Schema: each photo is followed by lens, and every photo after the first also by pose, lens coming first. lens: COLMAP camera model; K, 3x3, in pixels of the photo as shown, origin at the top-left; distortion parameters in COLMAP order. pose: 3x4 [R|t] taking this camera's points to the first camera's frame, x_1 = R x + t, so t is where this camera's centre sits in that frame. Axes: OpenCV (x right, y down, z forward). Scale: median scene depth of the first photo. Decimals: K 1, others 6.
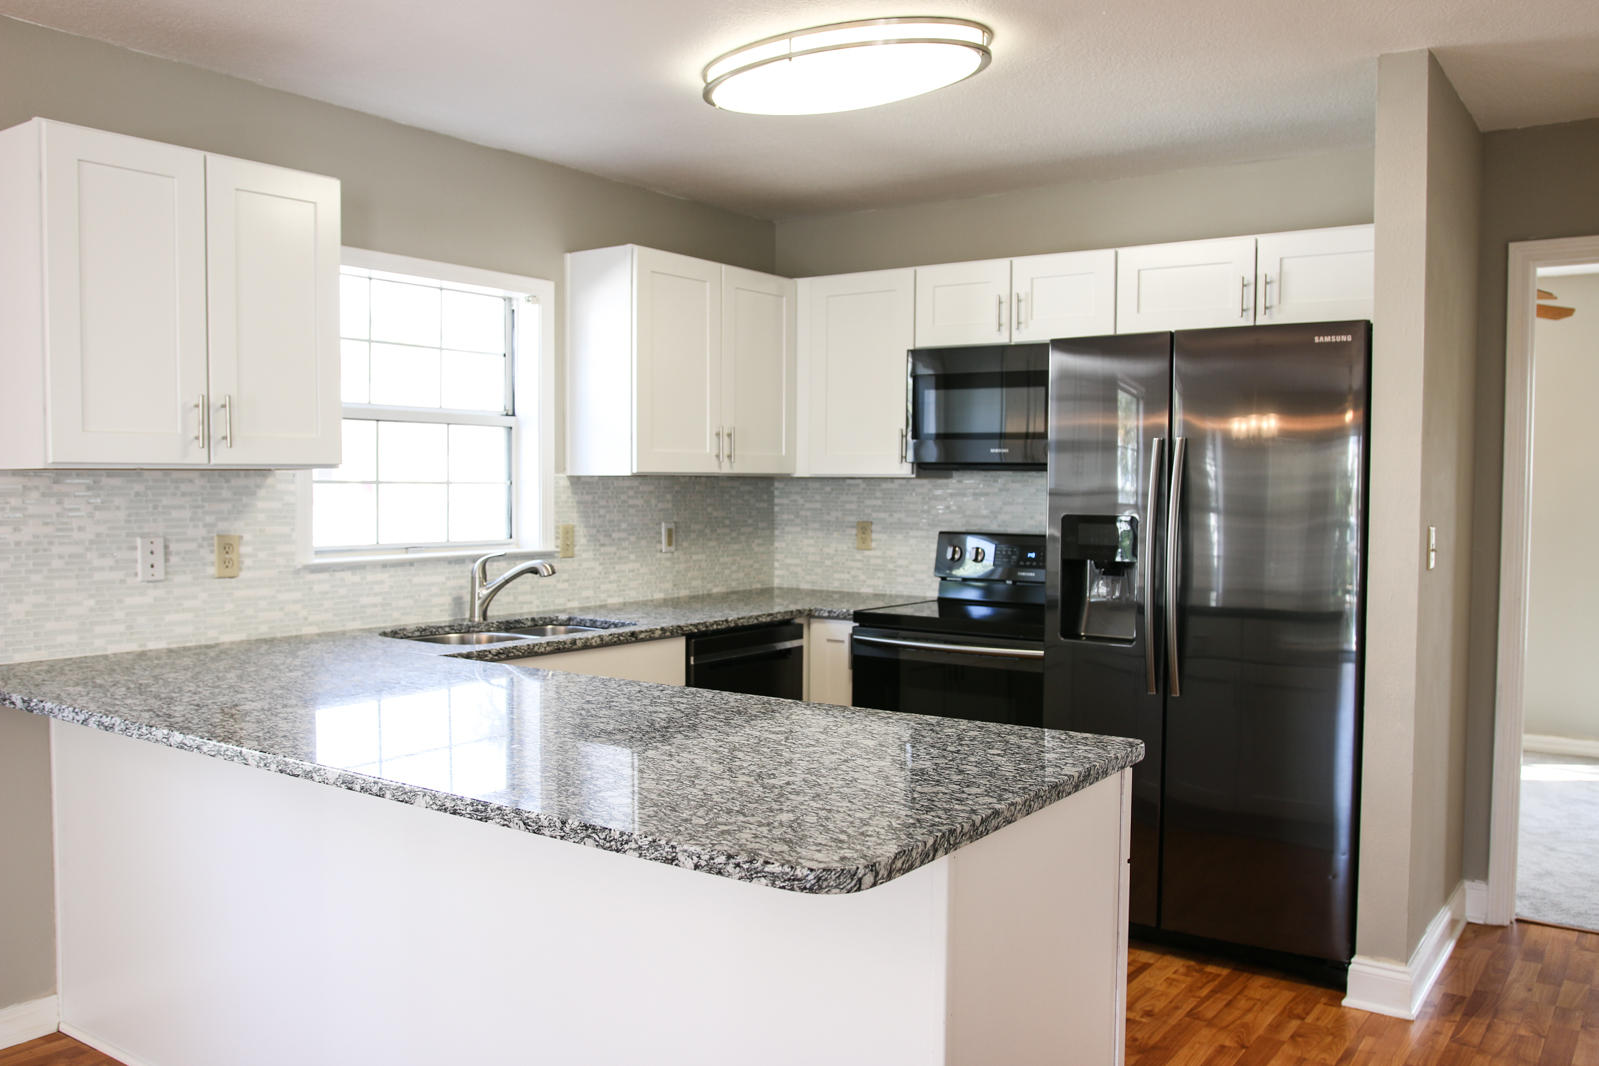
lens RADIAL K [[1320.9, 0, 799.5], [0, 1320.9, 533.0], [0, 0, 1]] dist [-0.093779, 0.087545]
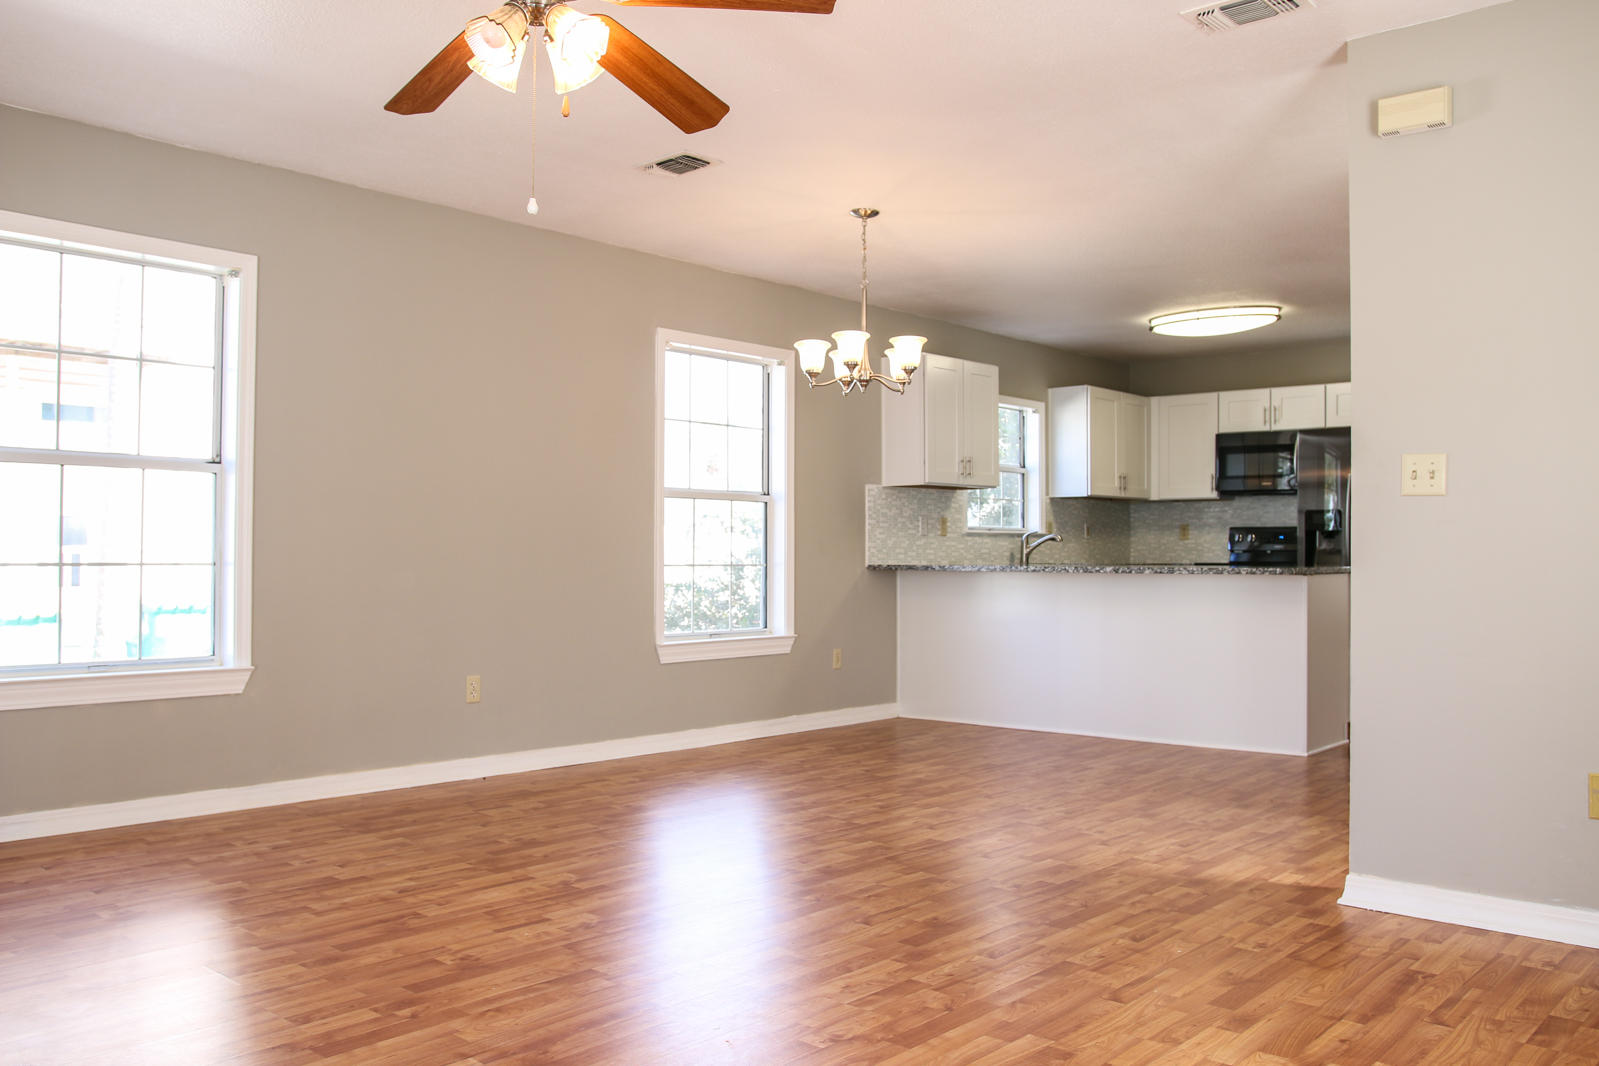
lens RADIAL K [[1320.9, 0, 799.5], [0, 1320.9, 533.0], [0, 0, 1]] dist [-0.093779, 0.087545]
pose [[0.994491, -0.003761, -0.104754, -0.348100], [-0.001667, 0.998662, -0.051677, 0.116657], [0.104809, 0.051567, 0.993155, -1.052279]]
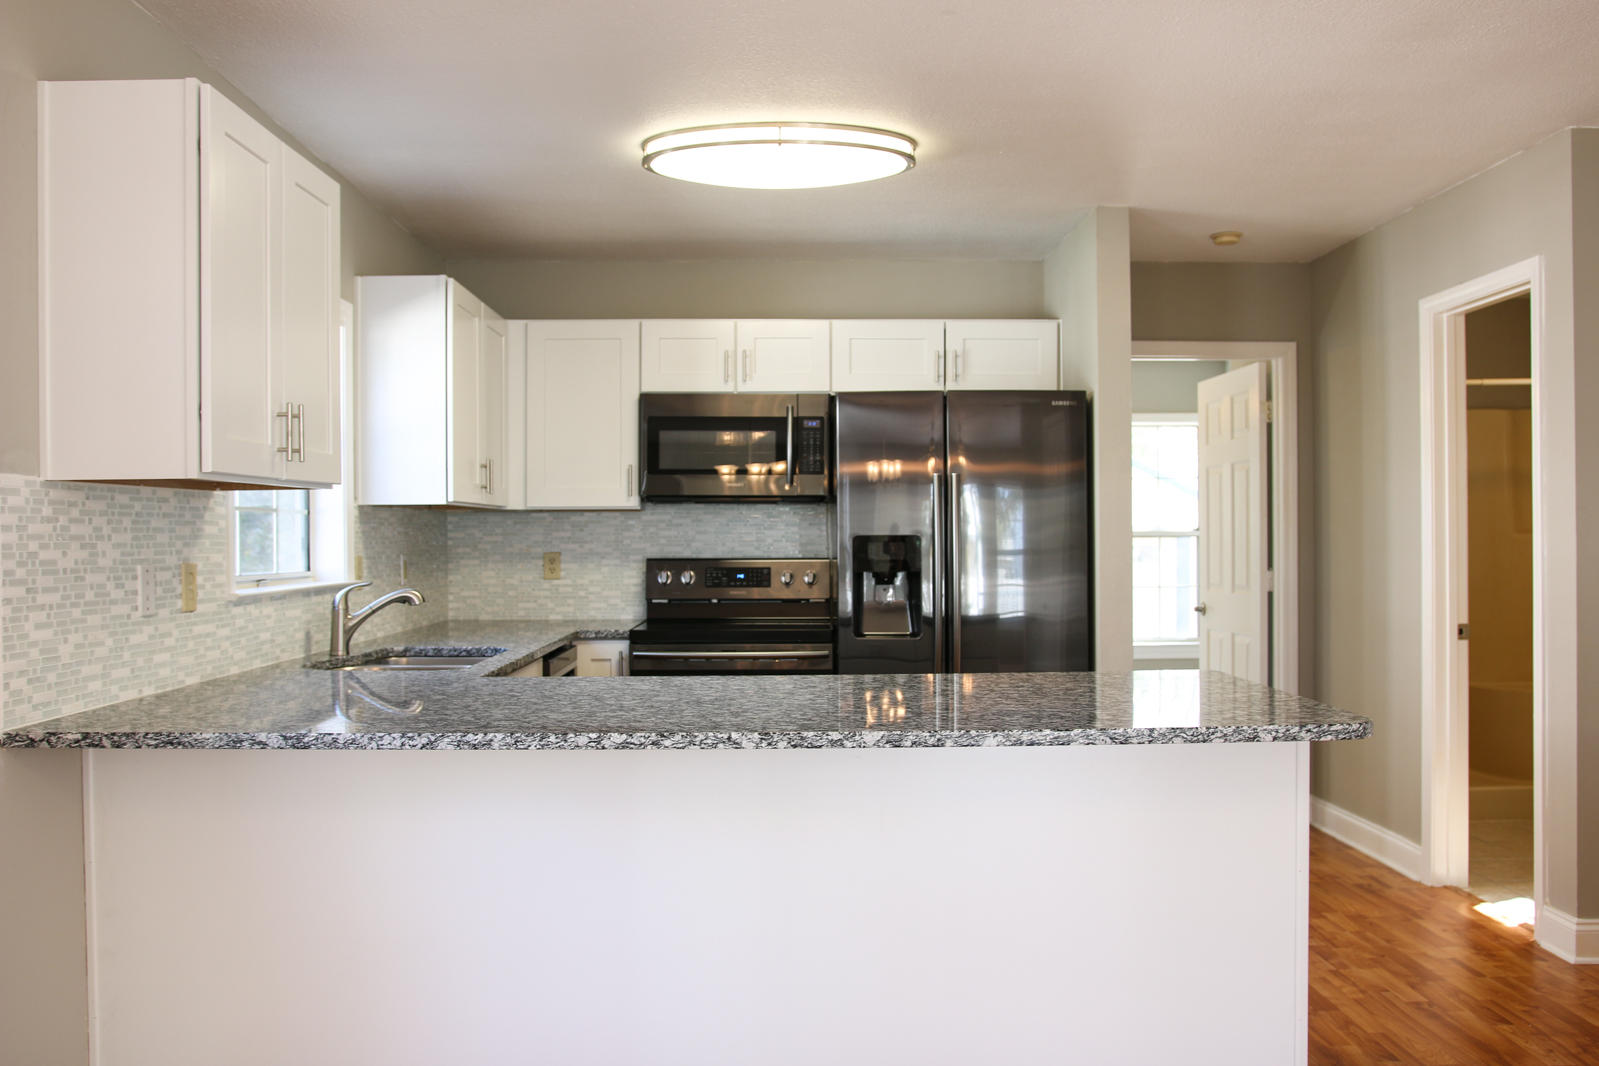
lens RADIAL K [[1320.9, 0, 799.5], [0, 1320.9, 533.0], [0, 0, 1]] dist [-0.093779, 0.087545]
pose [[0.805057, -0.007613, 0.593149, -0.486118], [0.031597, 0.999048, -0.030062, 0.015957], [-0.592356, 0.042944, 0.804531, 0.037638]]
